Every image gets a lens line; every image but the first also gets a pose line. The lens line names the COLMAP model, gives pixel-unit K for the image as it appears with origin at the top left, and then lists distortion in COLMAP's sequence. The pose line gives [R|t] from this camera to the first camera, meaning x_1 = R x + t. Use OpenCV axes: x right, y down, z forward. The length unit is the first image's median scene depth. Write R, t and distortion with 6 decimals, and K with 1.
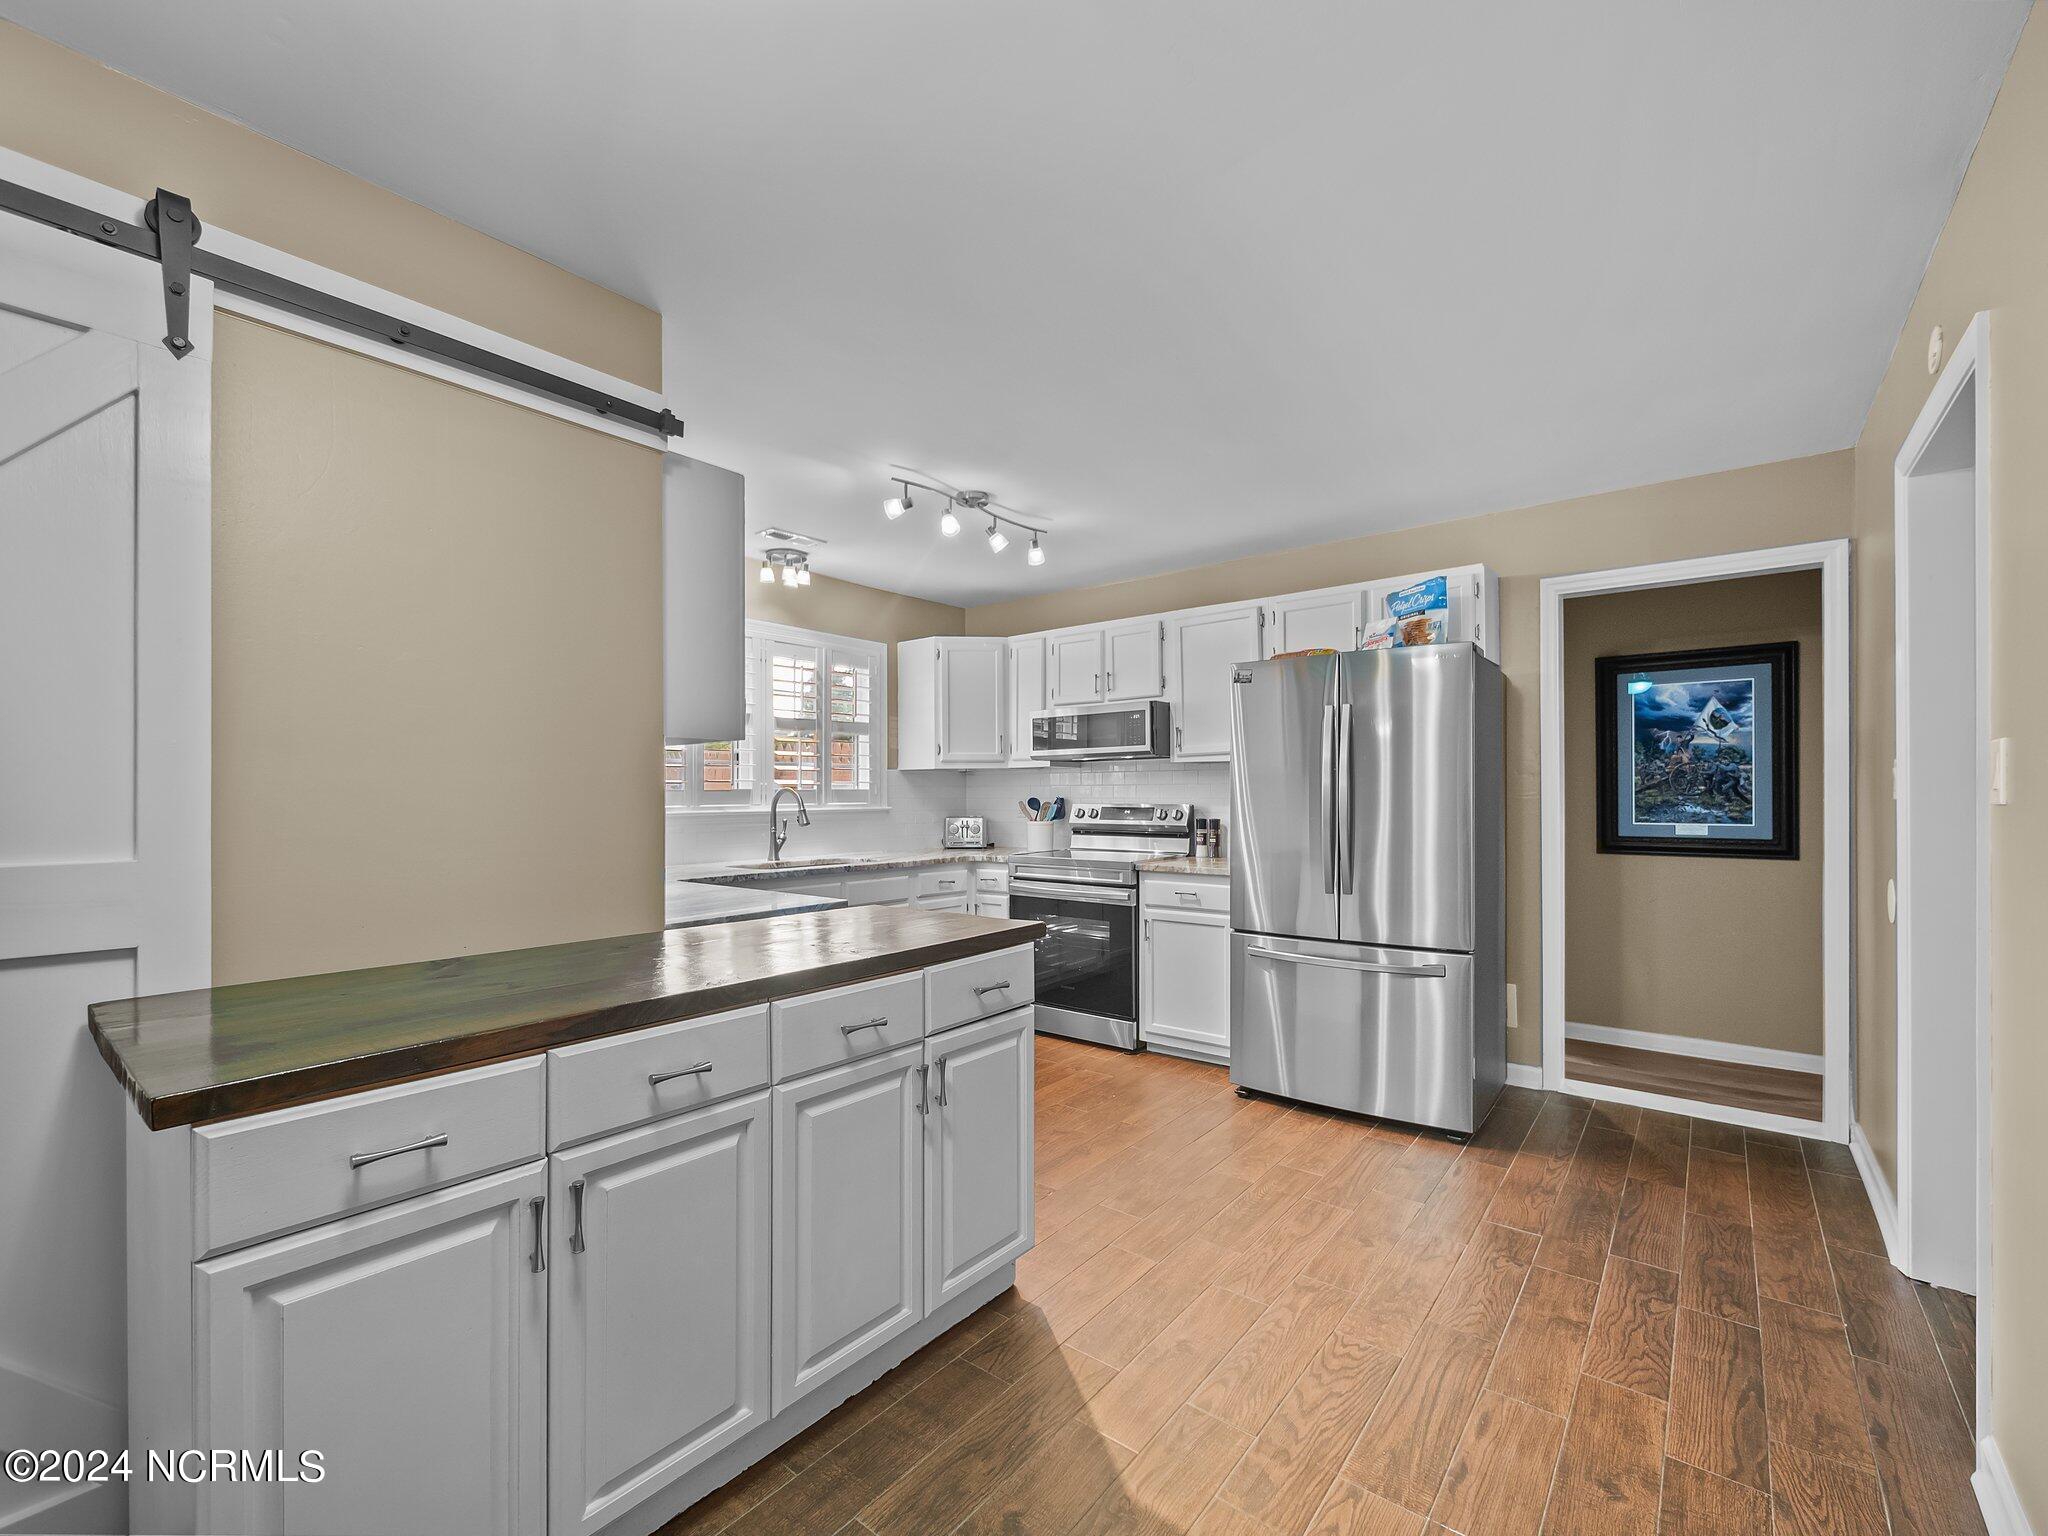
lens RADIAL K [[873.3, 0, 1025.9], [0, 873.3, 794.0], [0, 0, 1]] dist [-0.000278, 0.000108]
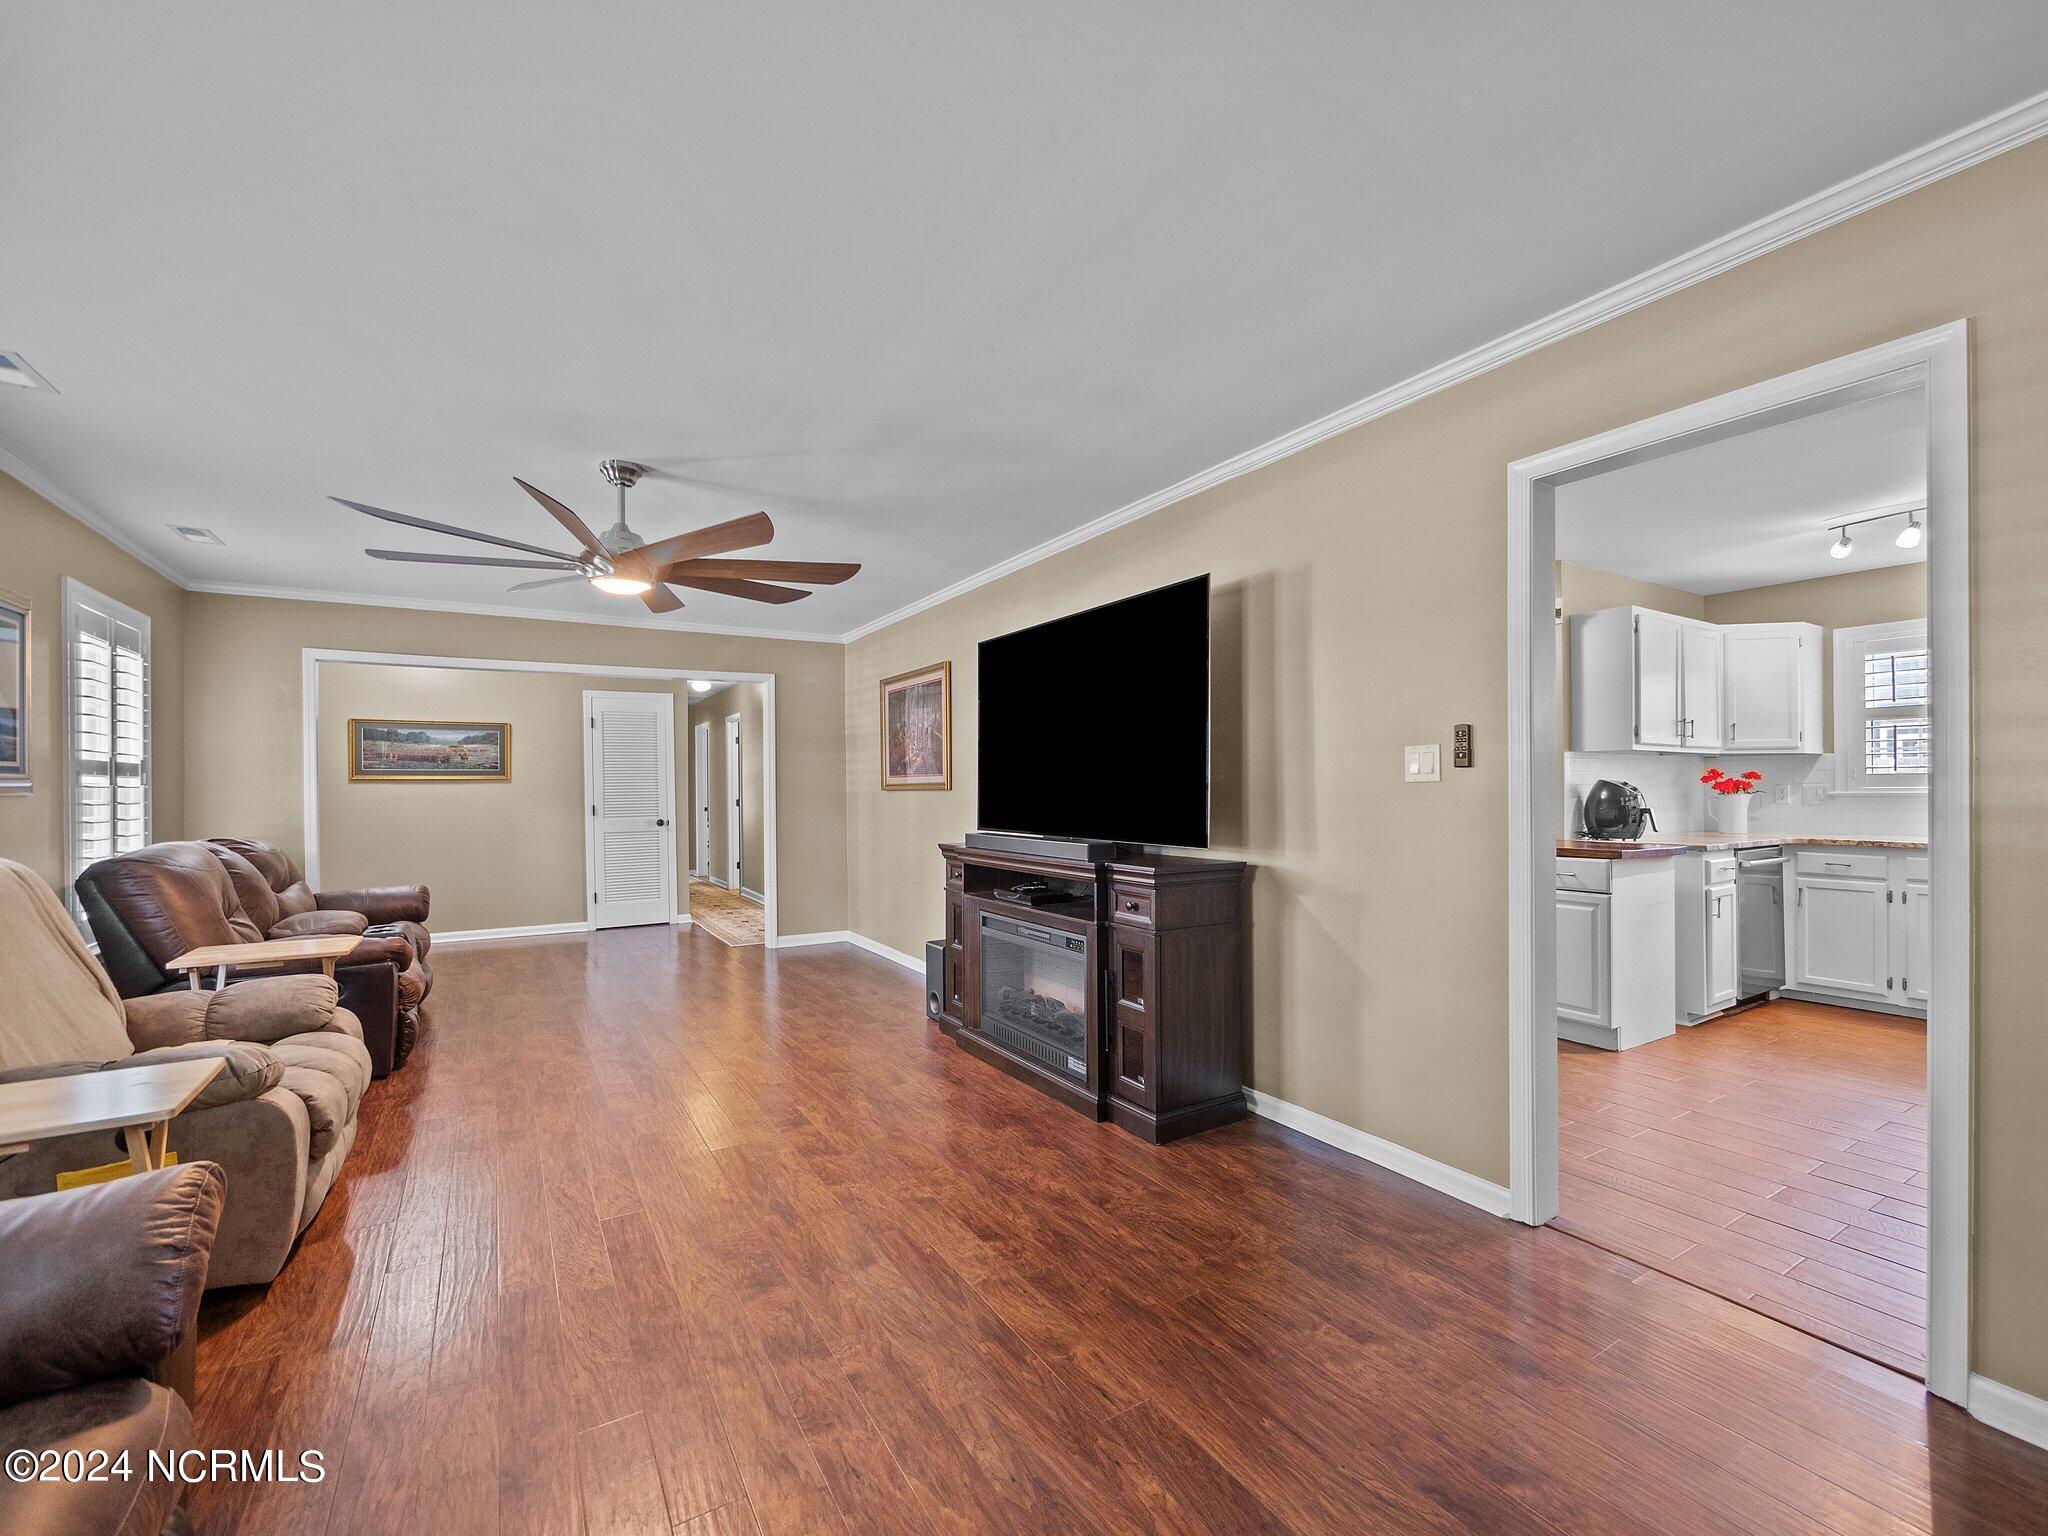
lens RADIAL K [[869.0, 0, 1024.5], [0, 869.0, 787.3], [0, 0, 1]] dist [-0.001152, -0.000100]
pose [[-0.341653, 0.004909, -0.939813, 1.025132], [0.008083, 0.999965, 0.002284, 0.001832], [0.939791, -0.006816, -0.341681, 0.233409]]
